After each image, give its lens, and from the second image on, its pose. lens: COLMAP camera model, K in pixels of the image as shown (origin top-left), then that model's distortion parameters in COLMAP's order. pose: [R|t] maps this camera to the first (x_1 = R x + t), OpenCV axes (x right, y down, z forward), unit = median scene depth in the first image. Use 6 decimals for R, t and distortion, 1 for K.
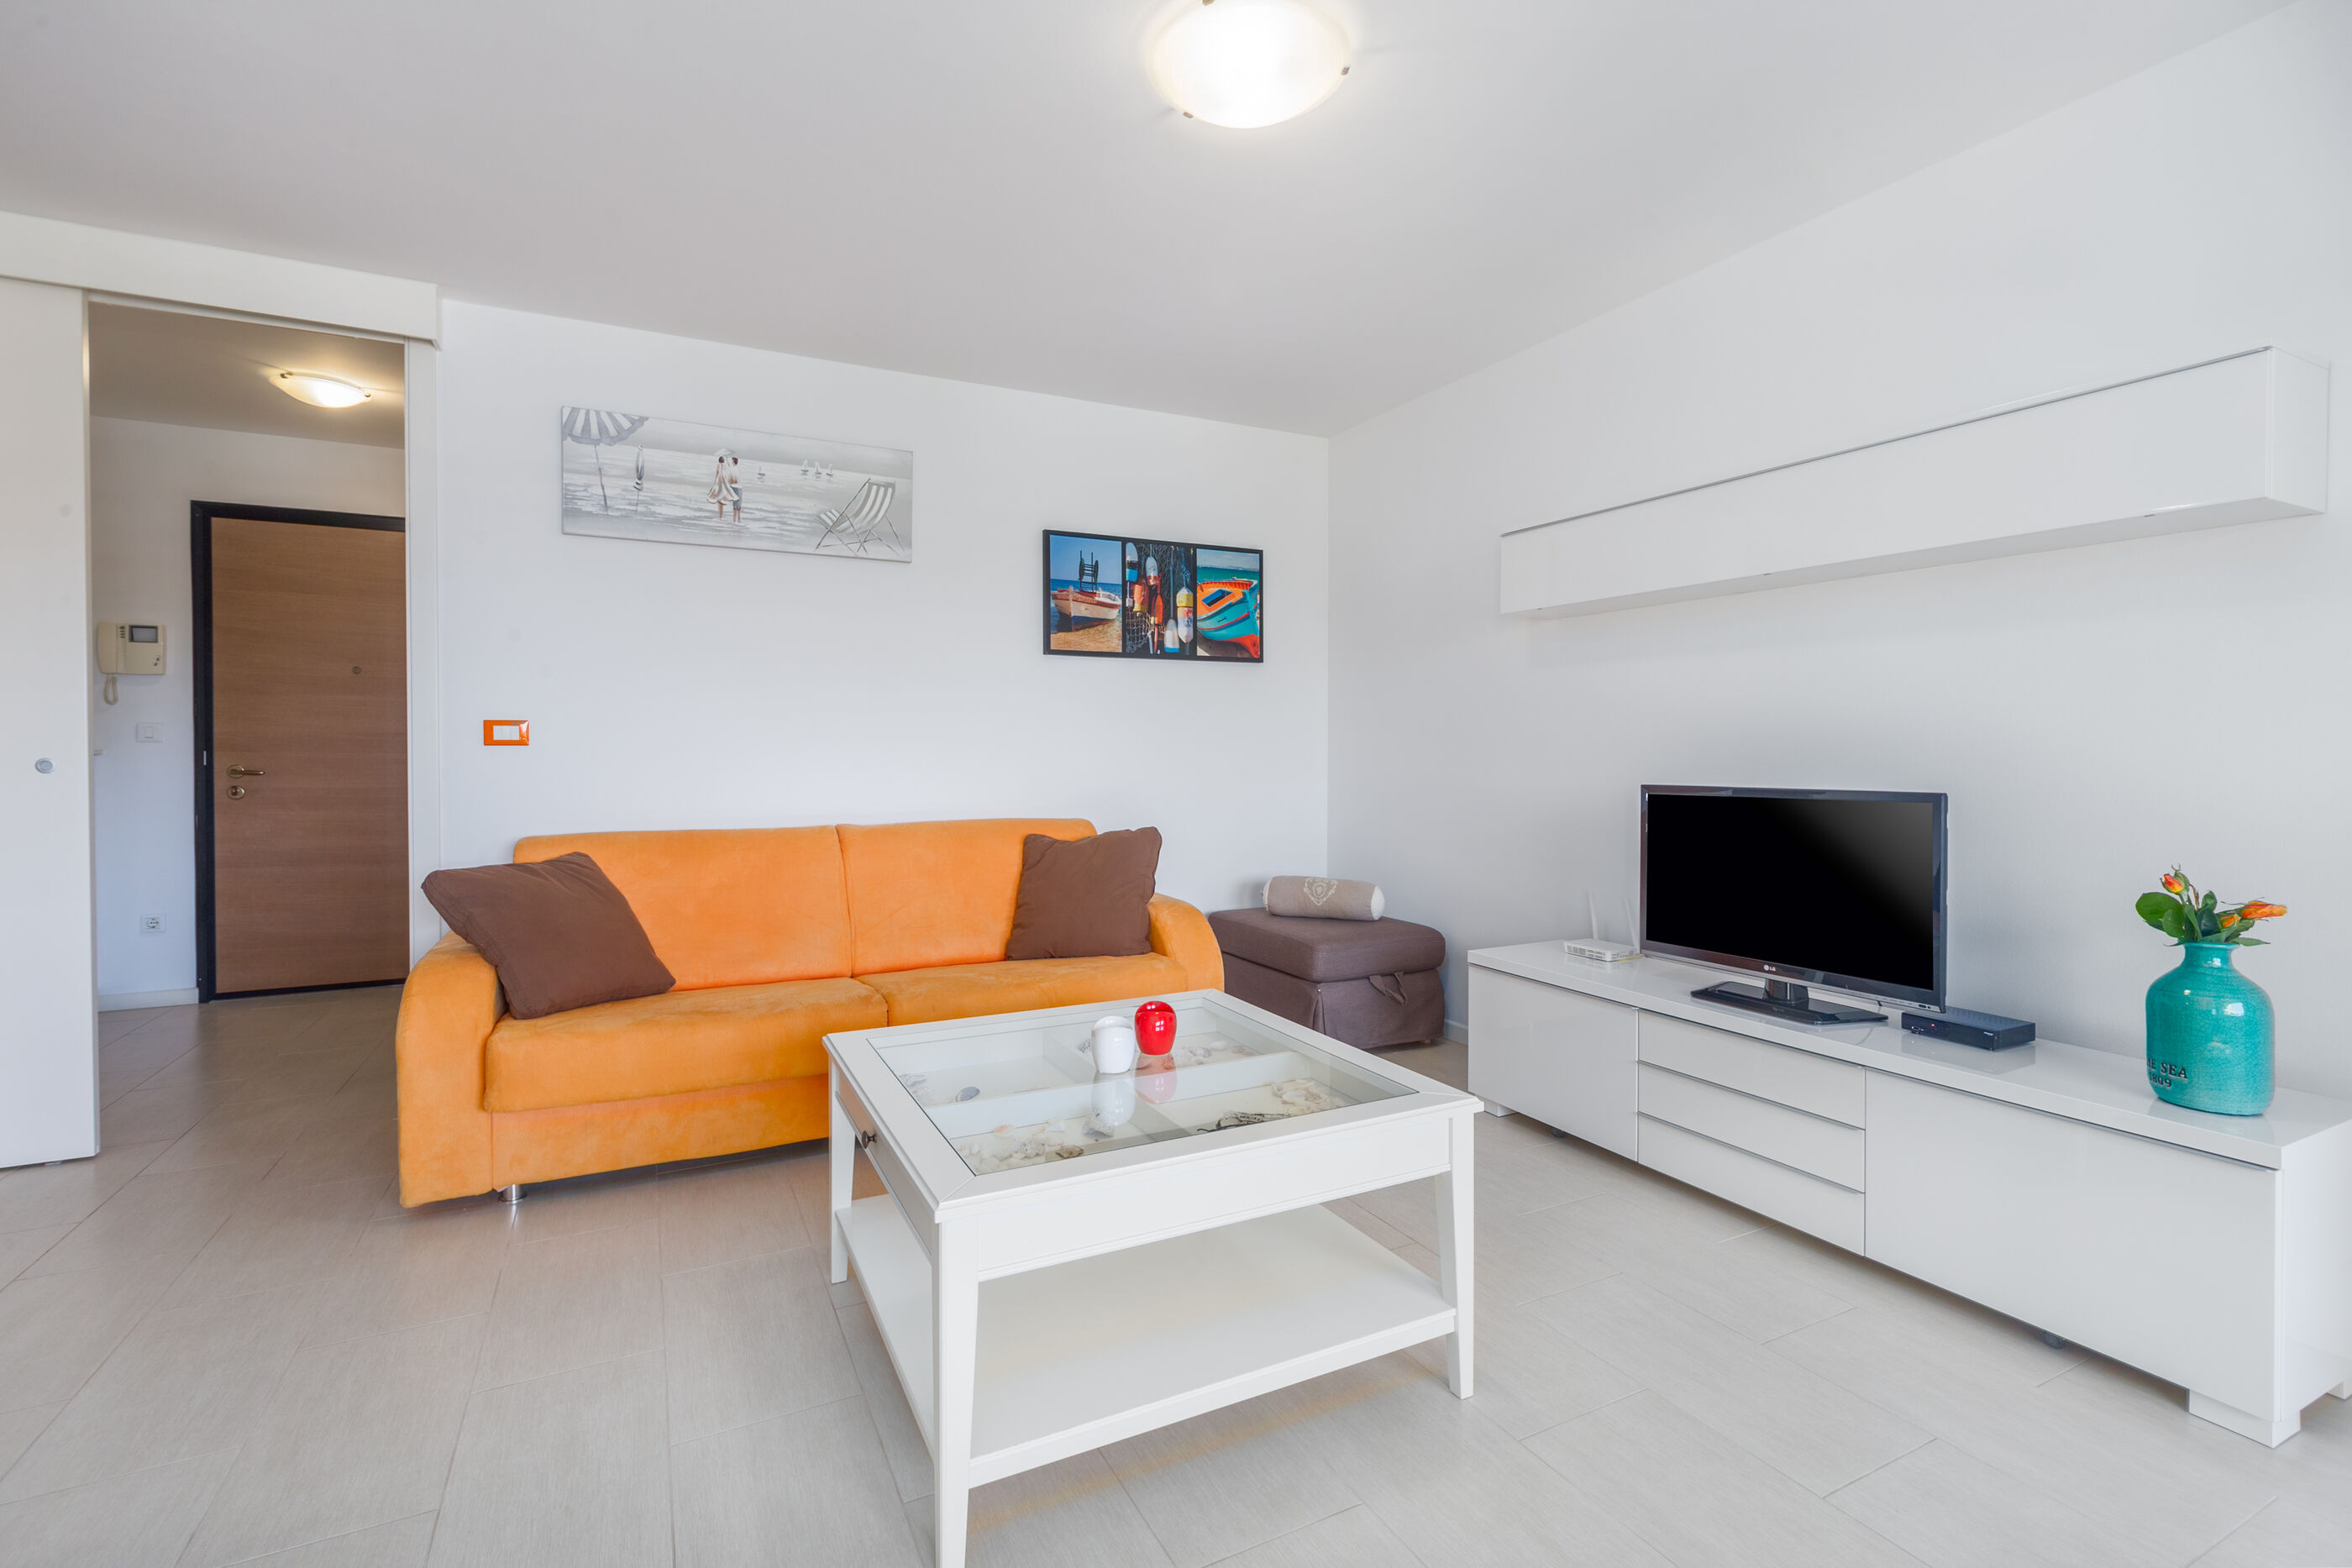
lens RADIAL K [[1067.5, 0, 1174.5], [0, 1067.5, 751.1], [0, 0, 1]] dist [-0.000962, -0.000416]
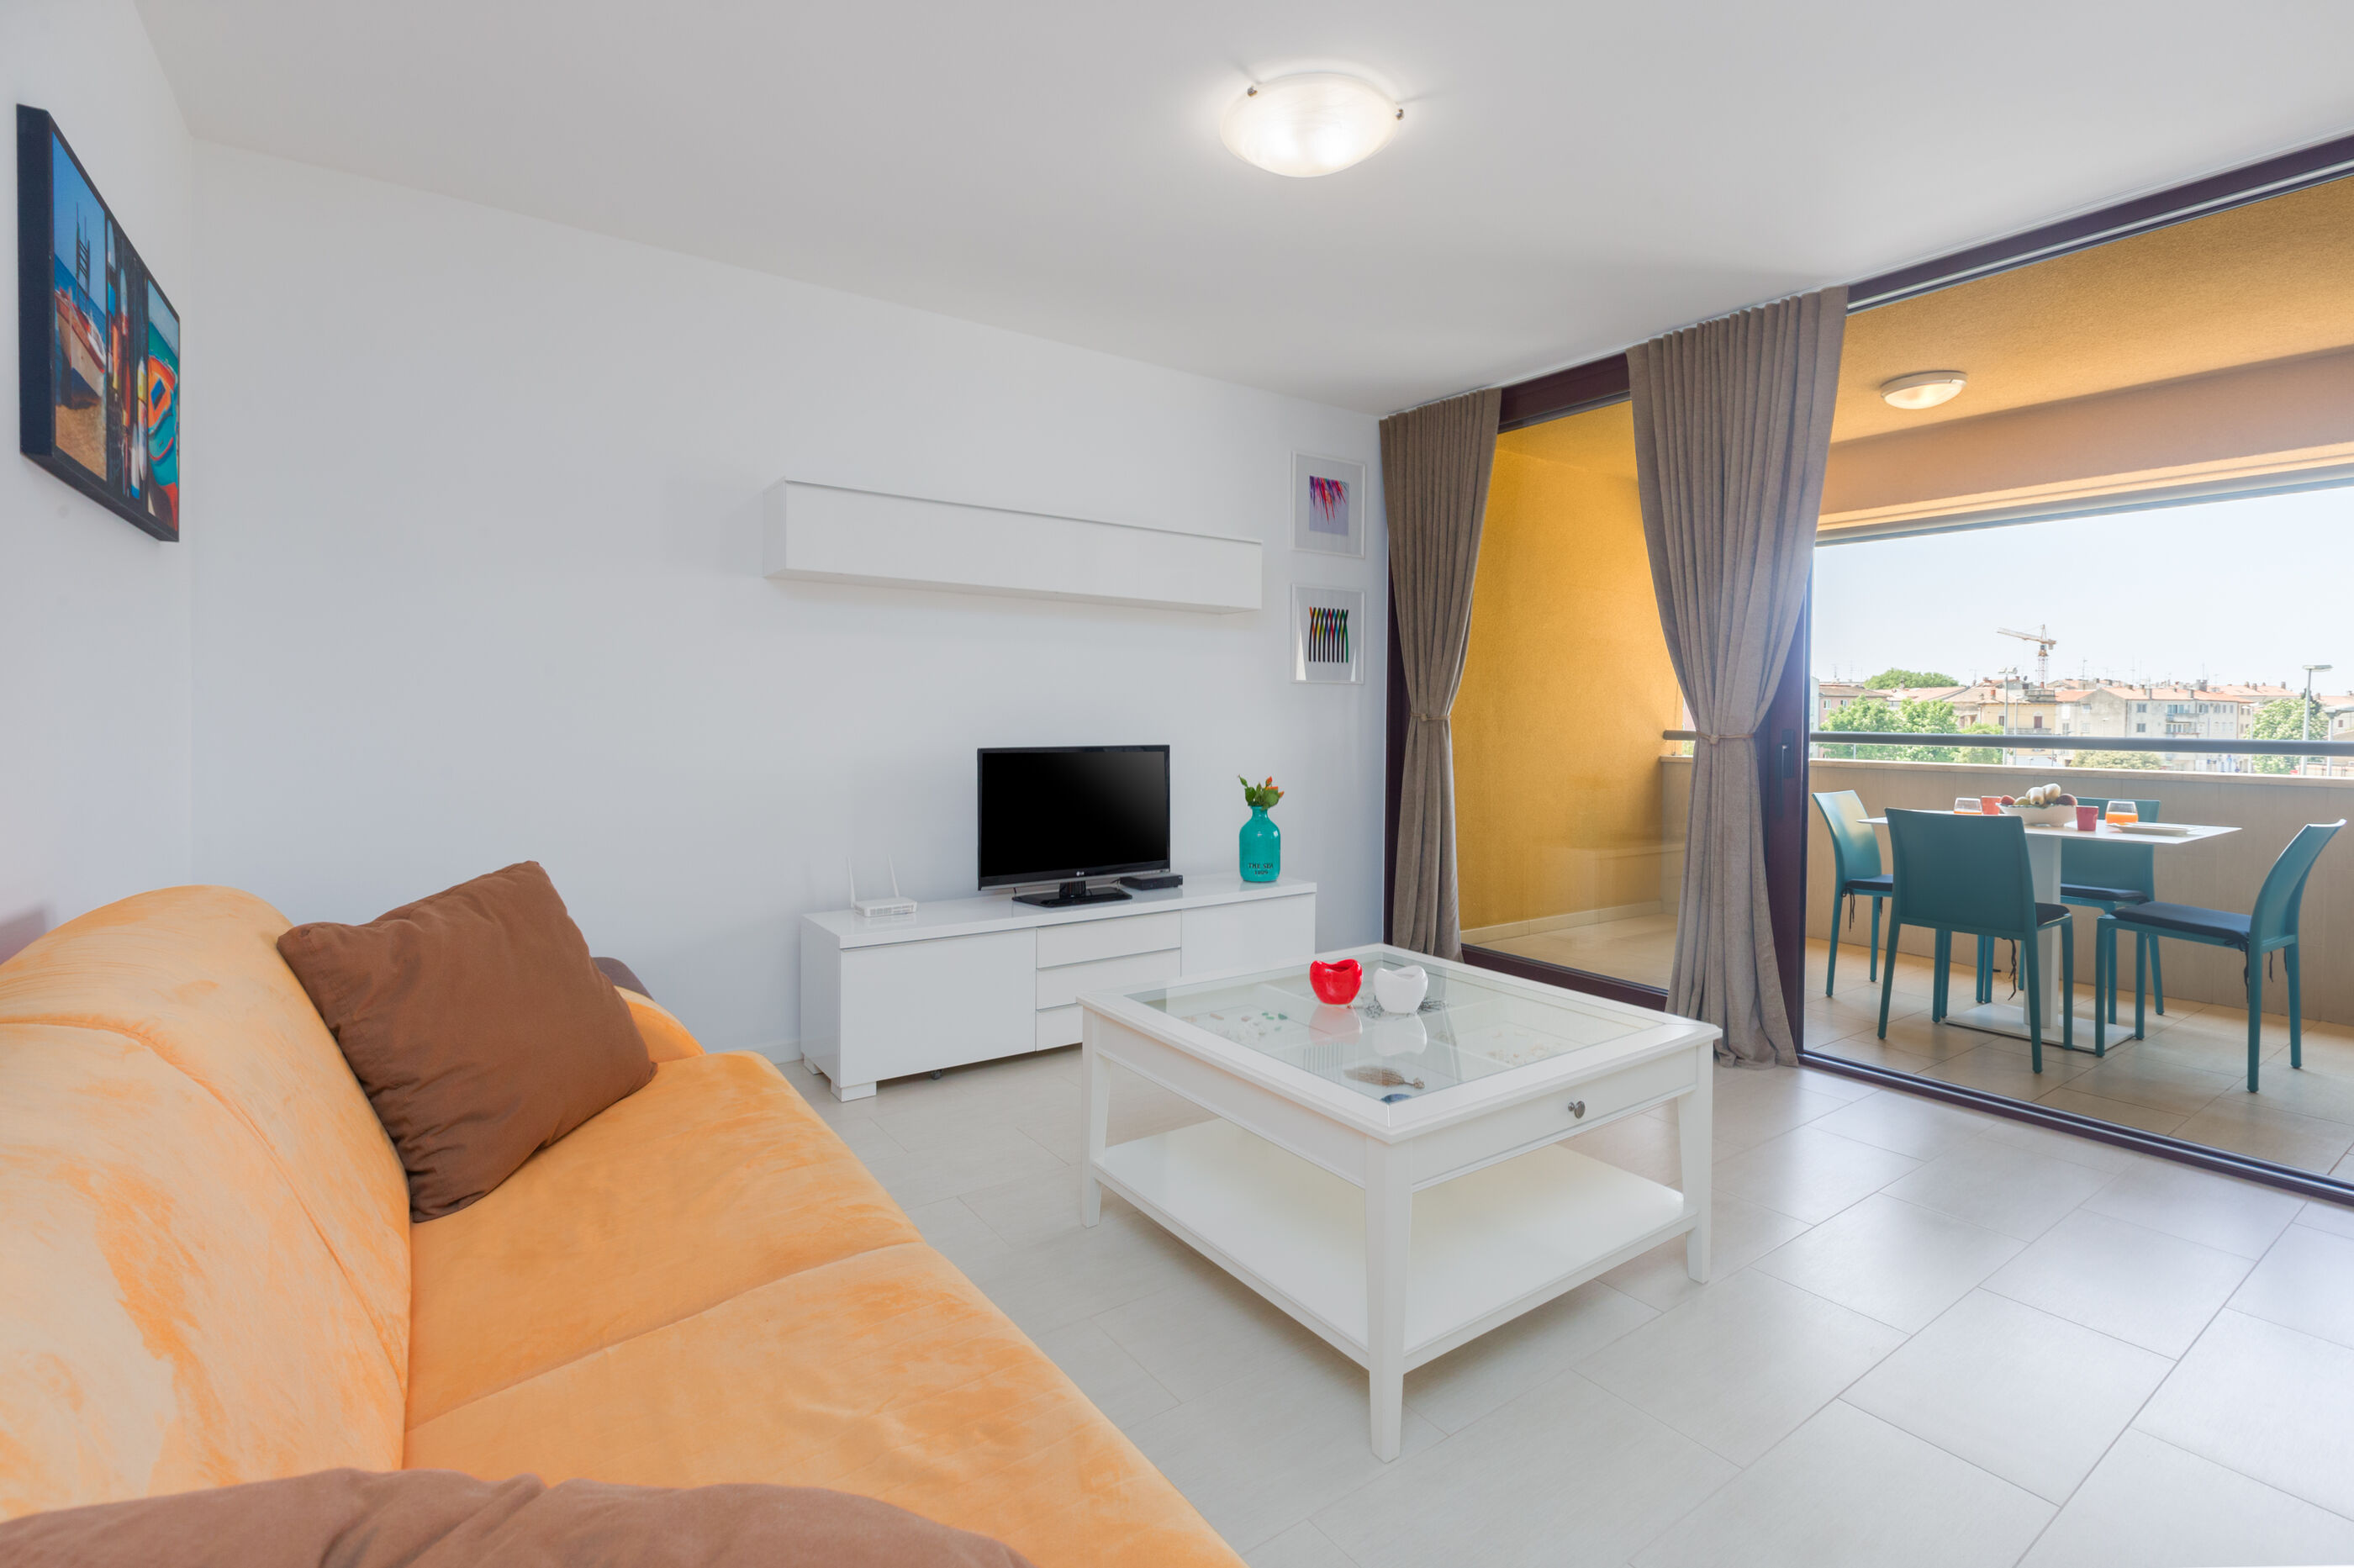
lens RADIAL K [[1069.0, 0, 1195.5], [0, 1069.0, 735.9], [0, 0, 1]] dist [-0.002050, -0.000216]
pose [[-0.156026, -0.021167, 0.987526, -0.678043], [-0.009005, 0.999759, 0.020006, -0.007486], [-0.987712, -0.005771, -0.156179, 0.828885]]
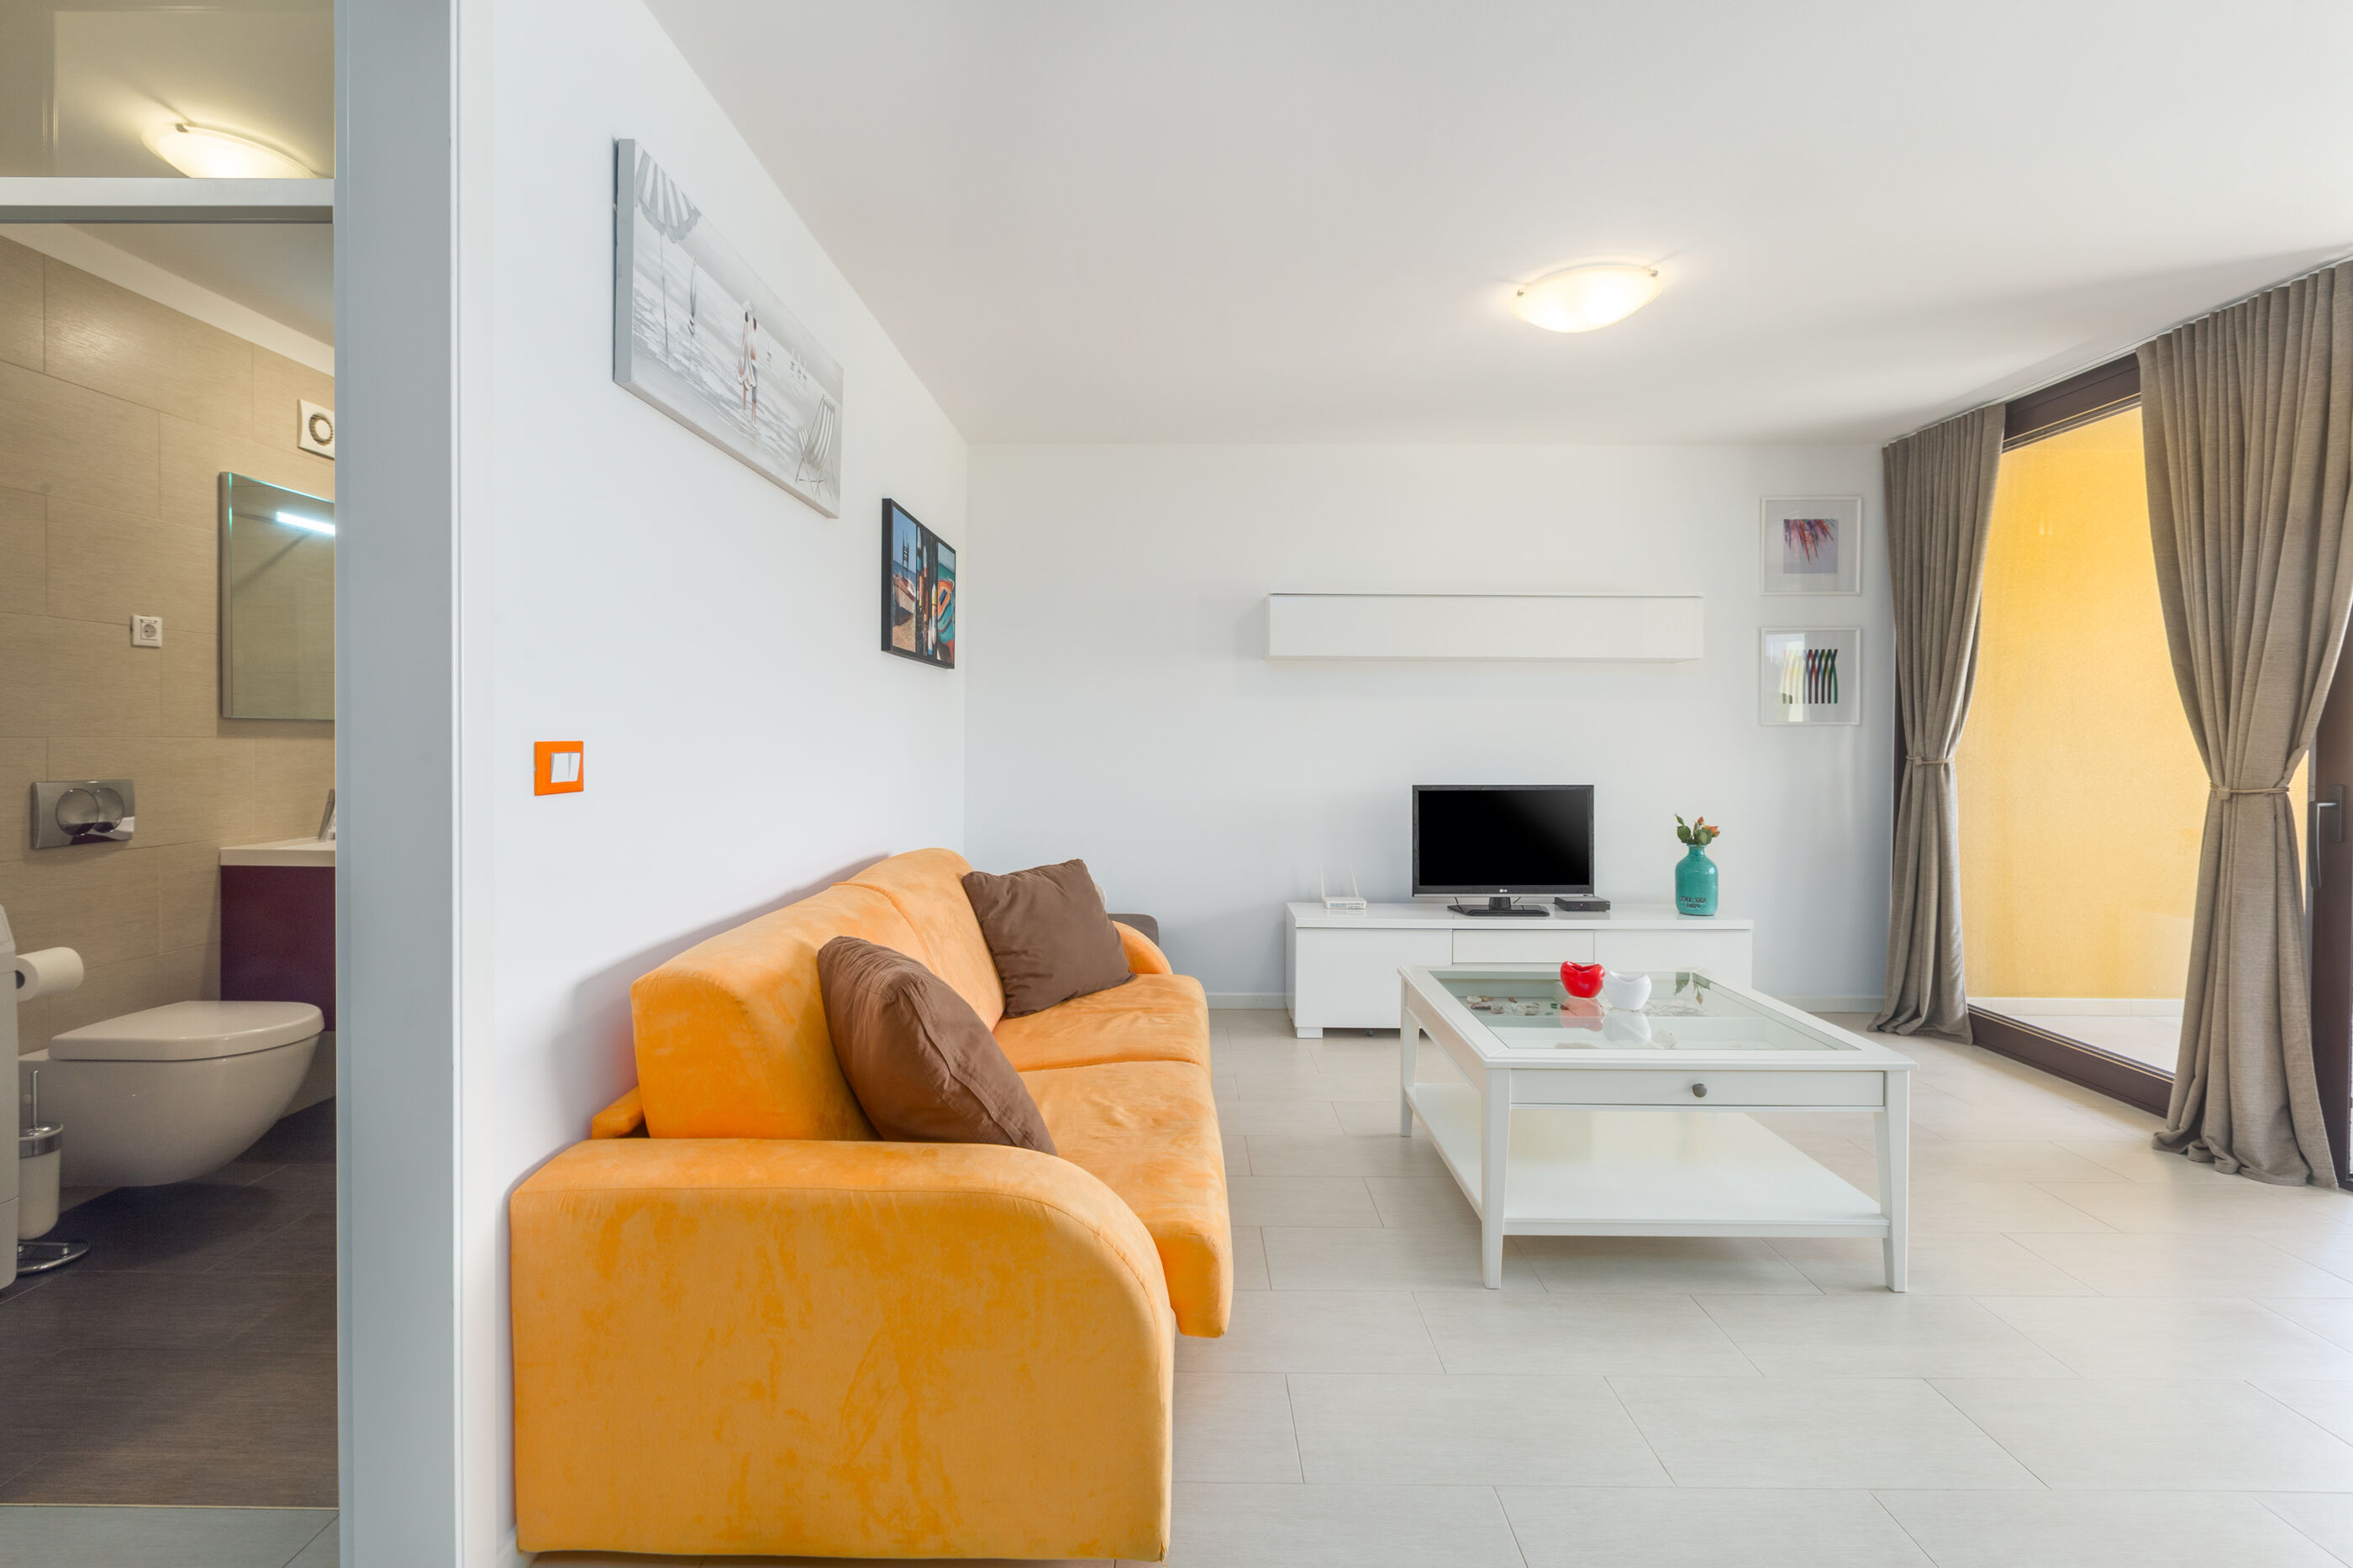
lens RADIAL K [[1068.0, 0, 1175.0], [0, 1068.0, 751.0], [0, 0, 1]] dist [-0.000962, -0.000416]
pose [[0.452966, -0.011173, 0.891458, -0.938123], [-0.004004, 0.999886, 0.014566, -0.033138], [-0.891519, -0.010167, 0.452869, 0.535459]]
